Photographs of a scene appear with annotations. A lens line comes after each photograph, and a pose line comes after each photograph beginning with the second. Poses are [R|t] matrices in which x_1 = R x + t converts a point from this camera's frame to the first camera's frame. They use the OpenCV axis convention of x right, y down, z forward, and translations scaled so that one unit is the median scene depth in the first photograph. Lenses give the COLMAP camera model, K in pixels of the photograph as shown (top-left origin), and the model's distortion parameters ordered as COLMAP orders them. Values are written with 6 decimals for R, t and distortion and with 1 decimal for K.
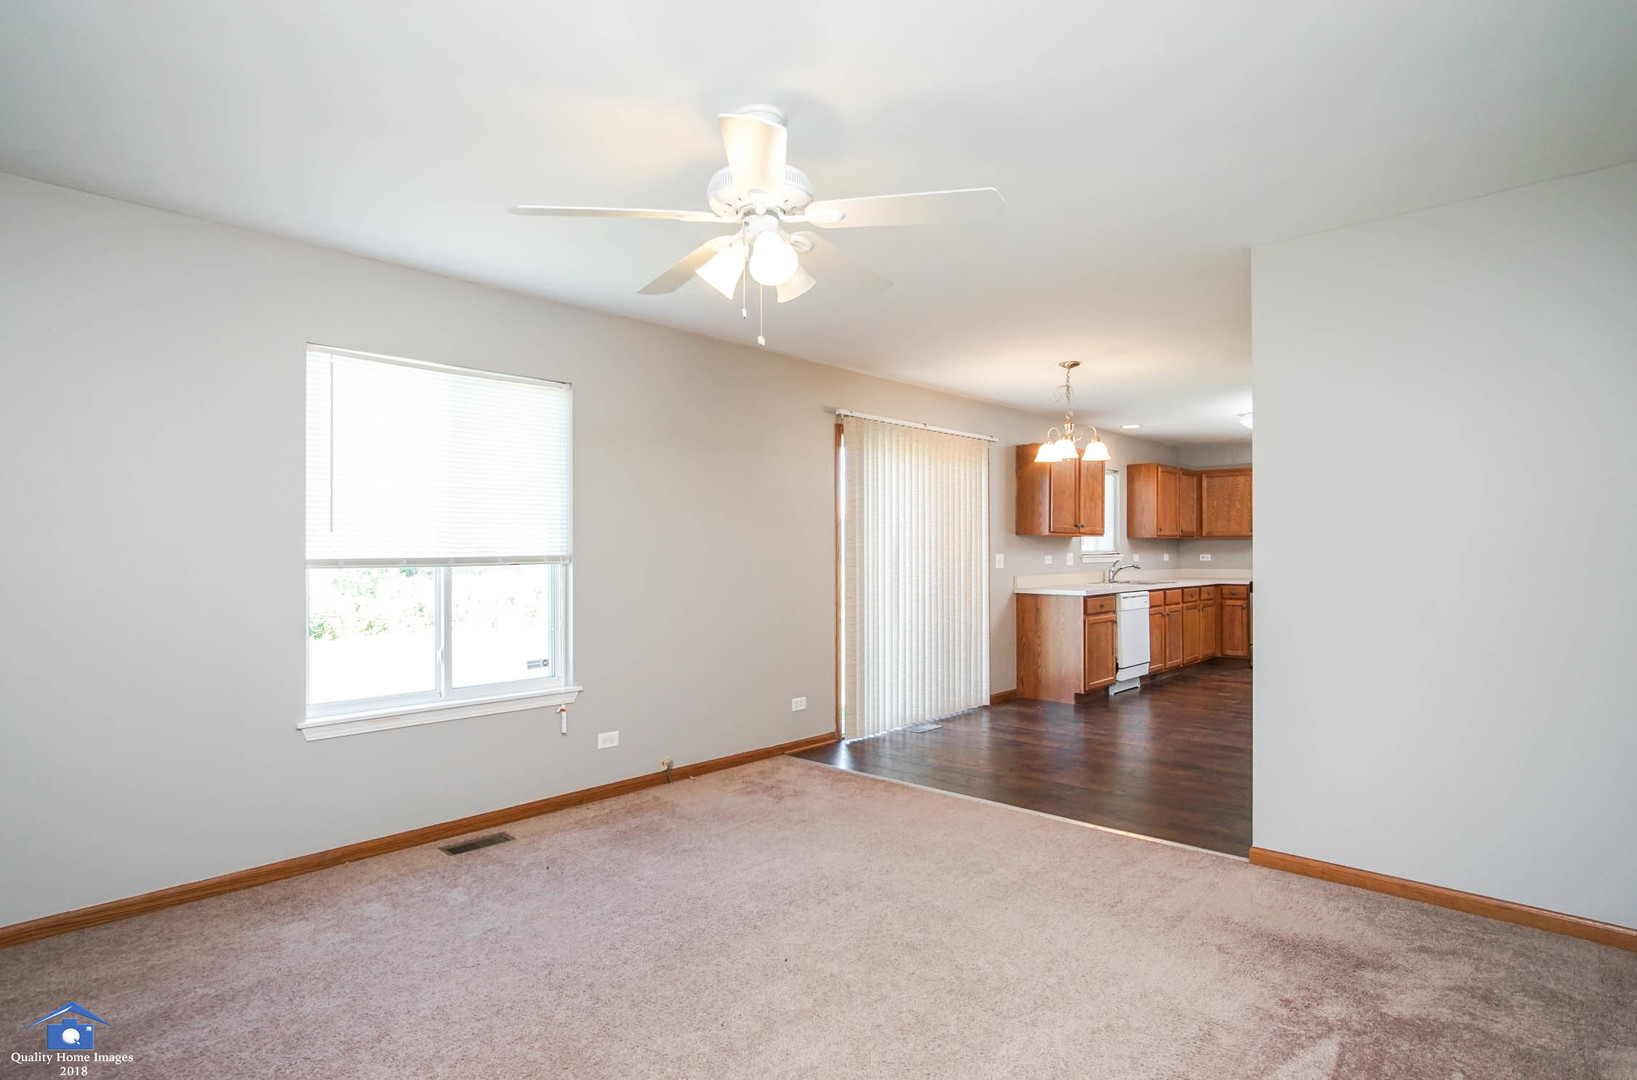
lens RADIAL K [[865.0, 0, 806.0], [0, 865.0, 546.2], [0, 0, 1]] dist [-0.010256, 0.009931]
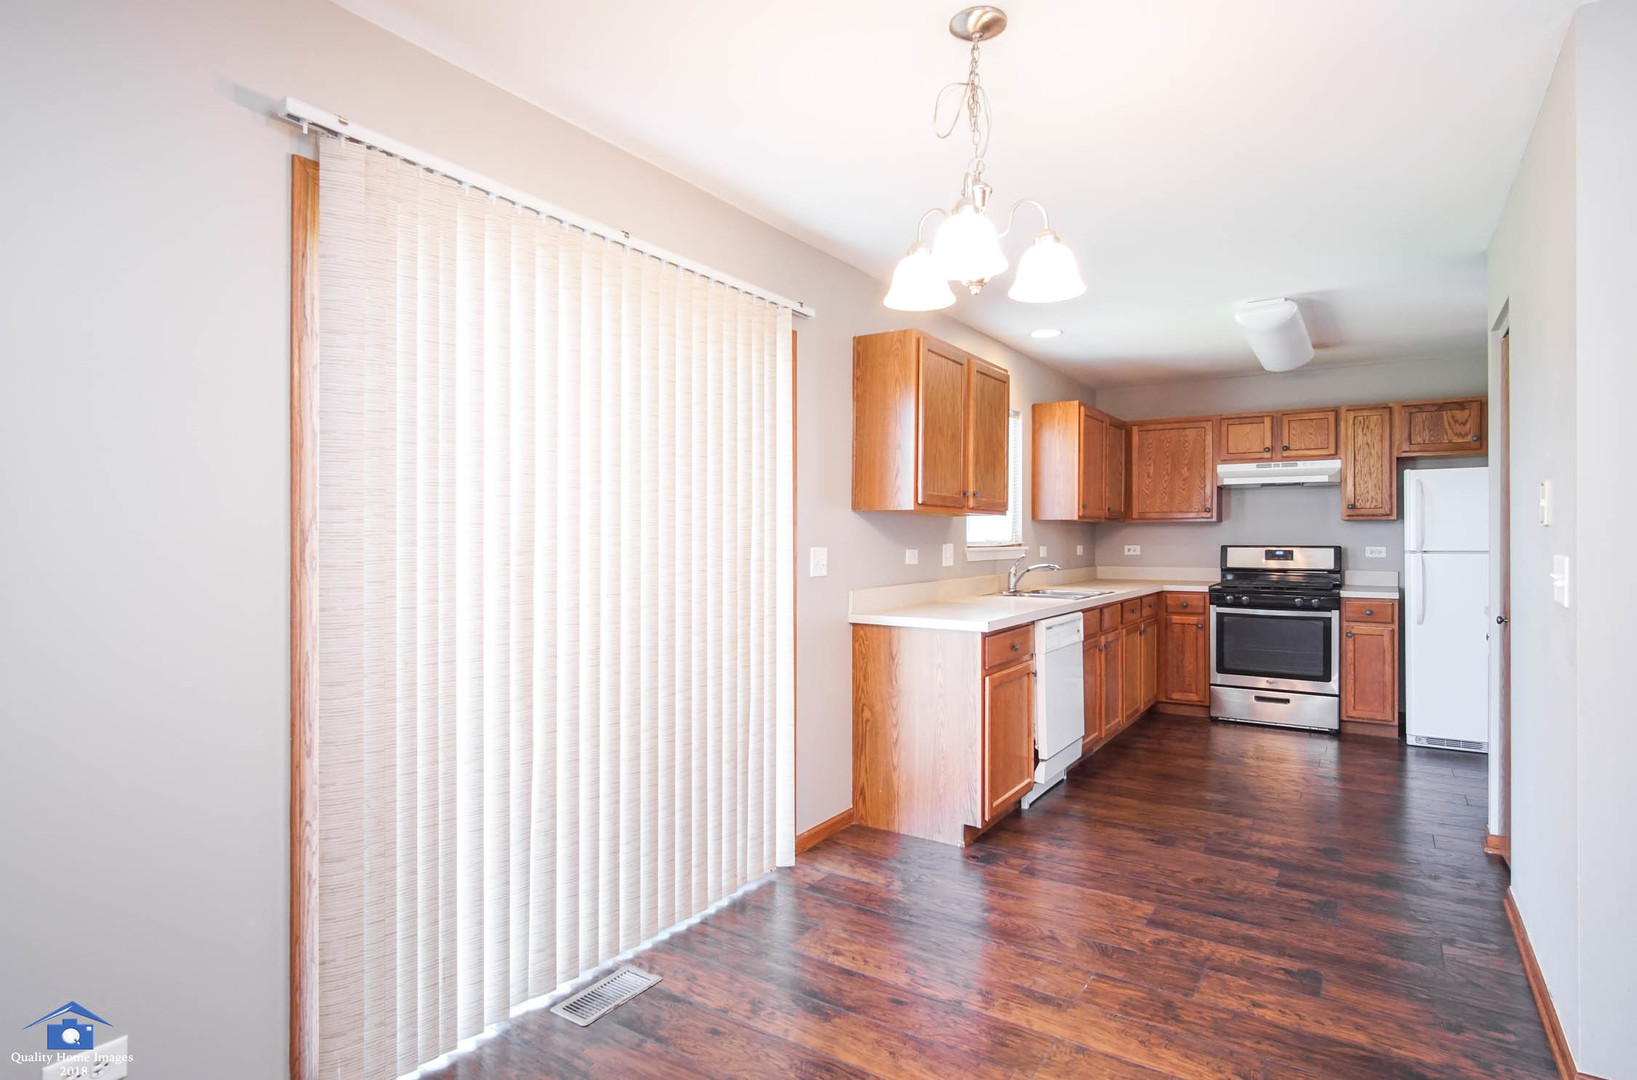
lens RADIAL K [[865.0, 0, 805.3], [0, 865.0, 534.3], [0, 0, 1]] dist [-0.010256, 0.009931]
pose [[0.987680, 0.003788, 0.156439, 0.166114], [-0.003983, 0.999992, 0.000933, 0.001438], [-0.156434, -0.001544, 0.987687, 0.609805]]
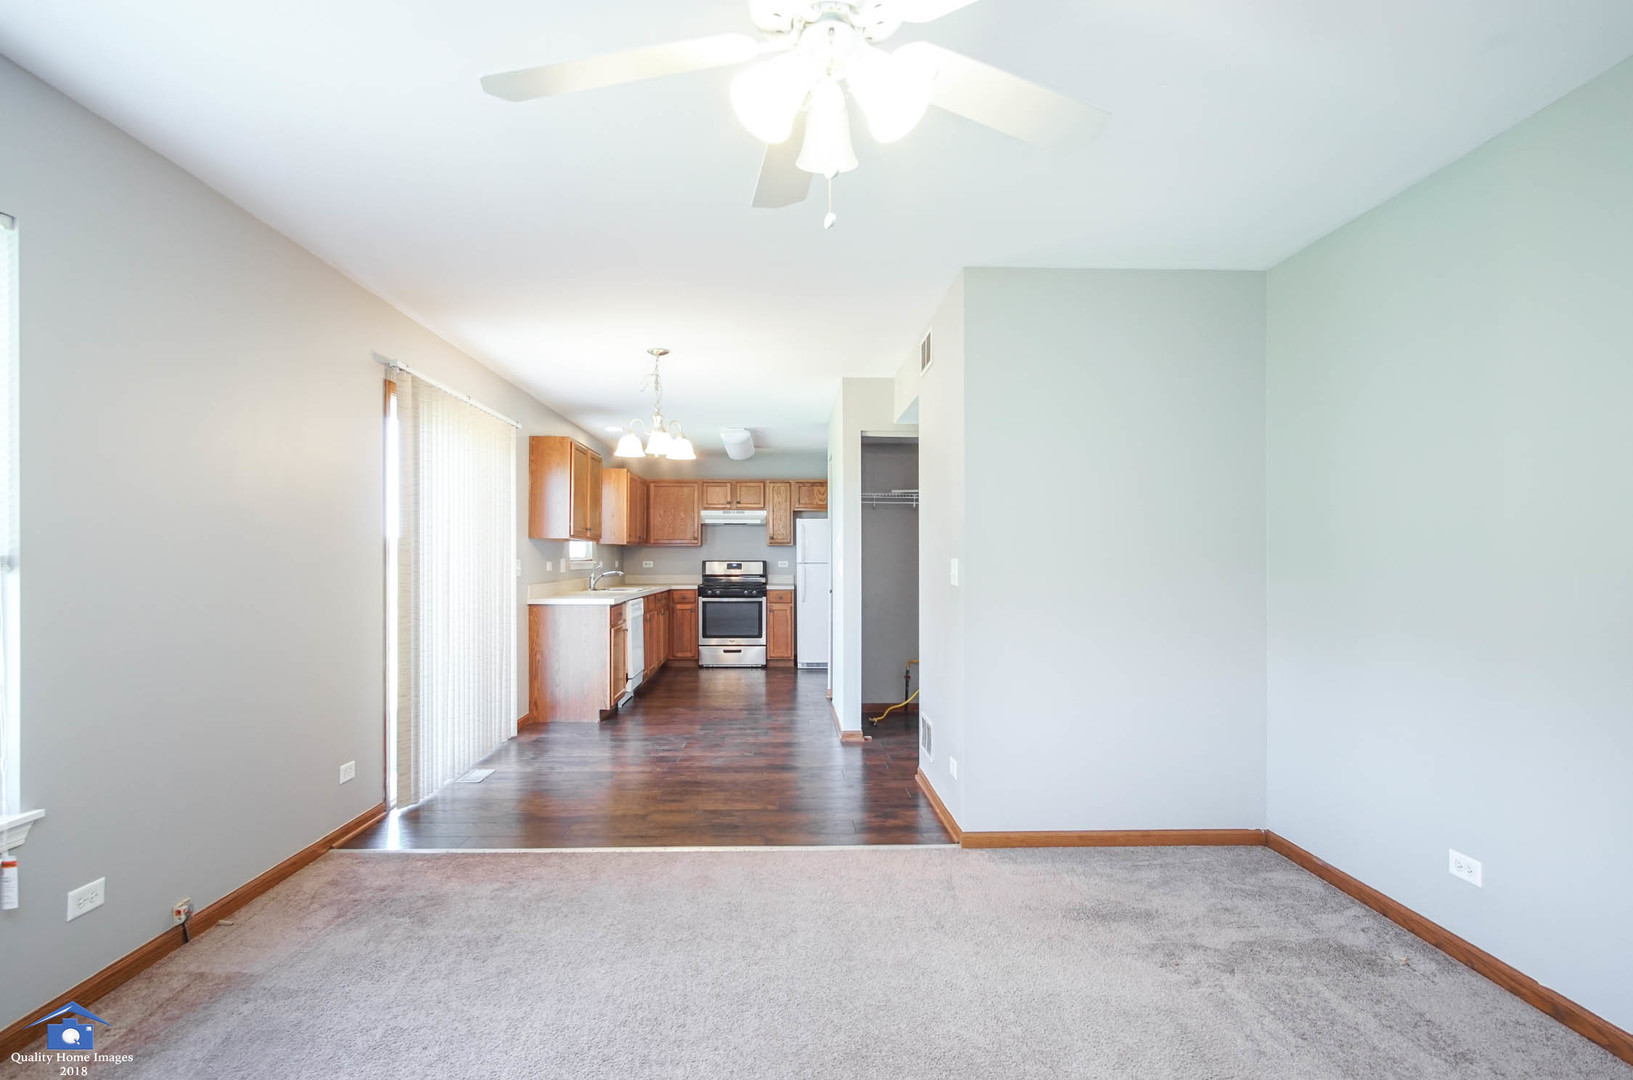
lens RADIAL K [[862.9, 0, 810.0], [0, 862.9, 554.6], [0, 0, 1]] dist [-0.010256, 0.009931]
pose [[0.711610, 0.005712, 0.702551, -0.207626], [-0.004682, 0.999983, -0.003388, 0.006845], [-0.702559, -0.000878, 0.711625, 0.218020]]
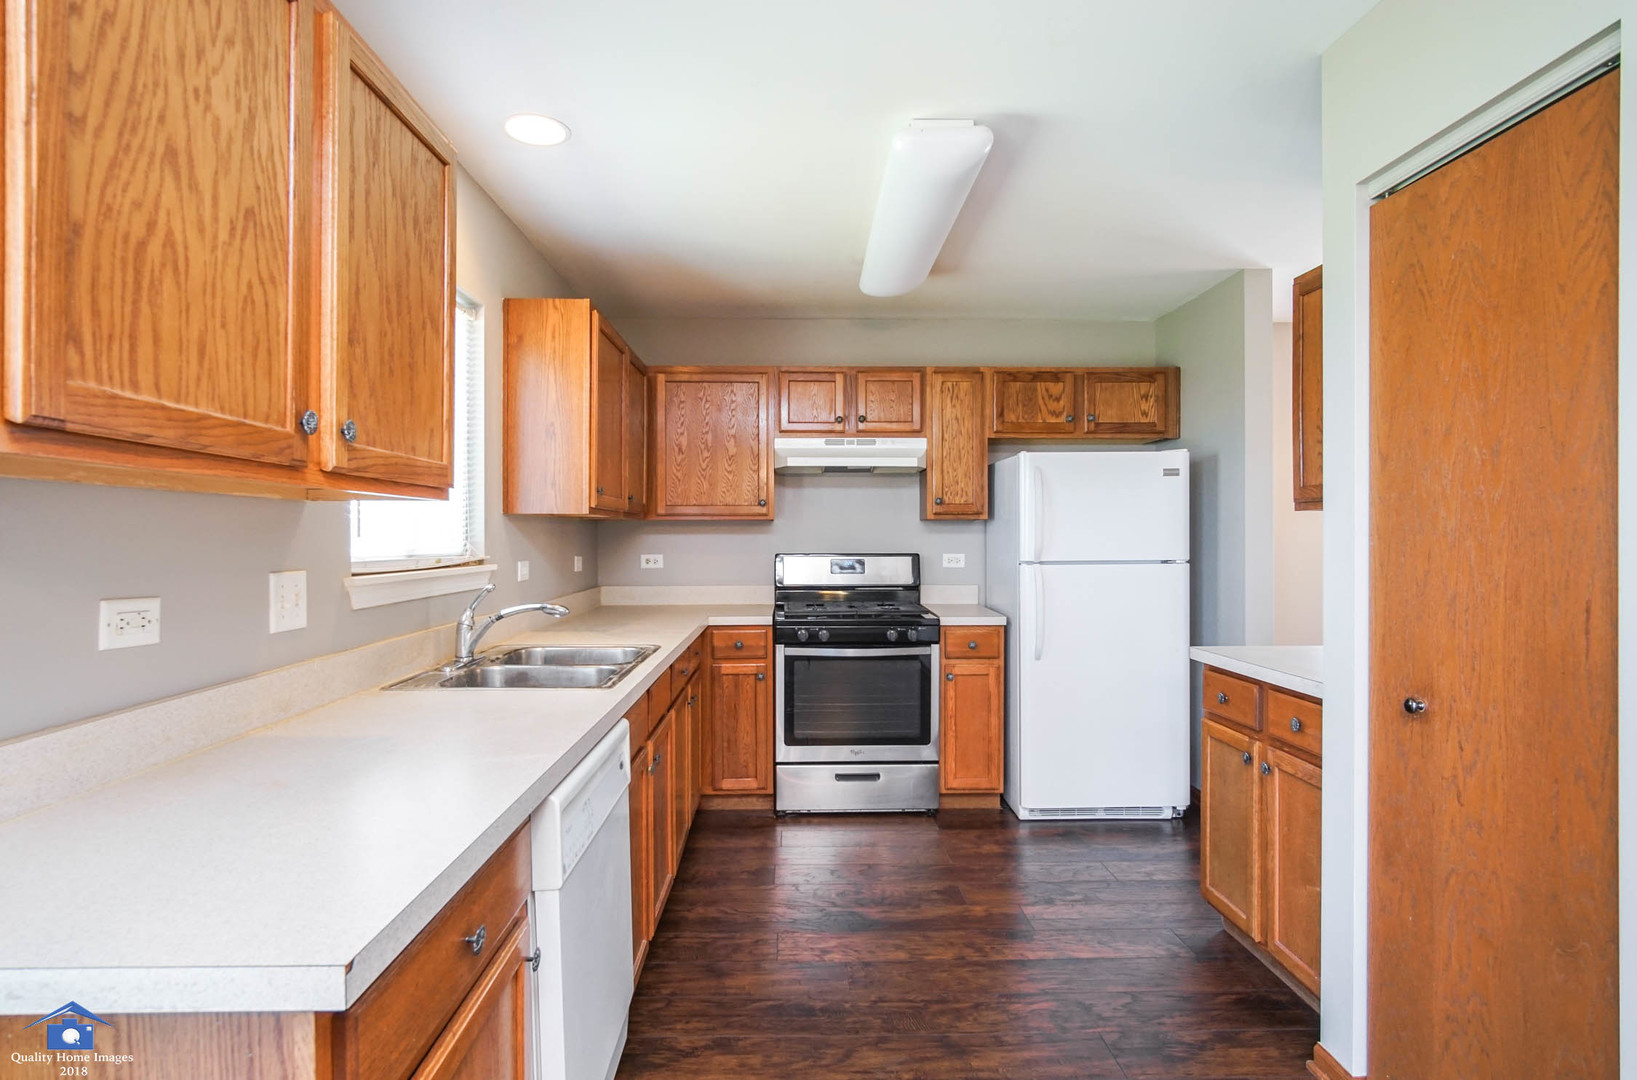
lens RADIAL K [[865.0, 0, 808.1], [0, 865.0, 543.0], [0, 0, 1]] dist [-0.010256, 0.009931]
pose [[0.718710, -0.004067, 0.695298, 0.337502], [-0.004745, 0.999931, 0.010754, -0.003639], [-0.695294, -0.011028, 0.718641, 1.022410]]
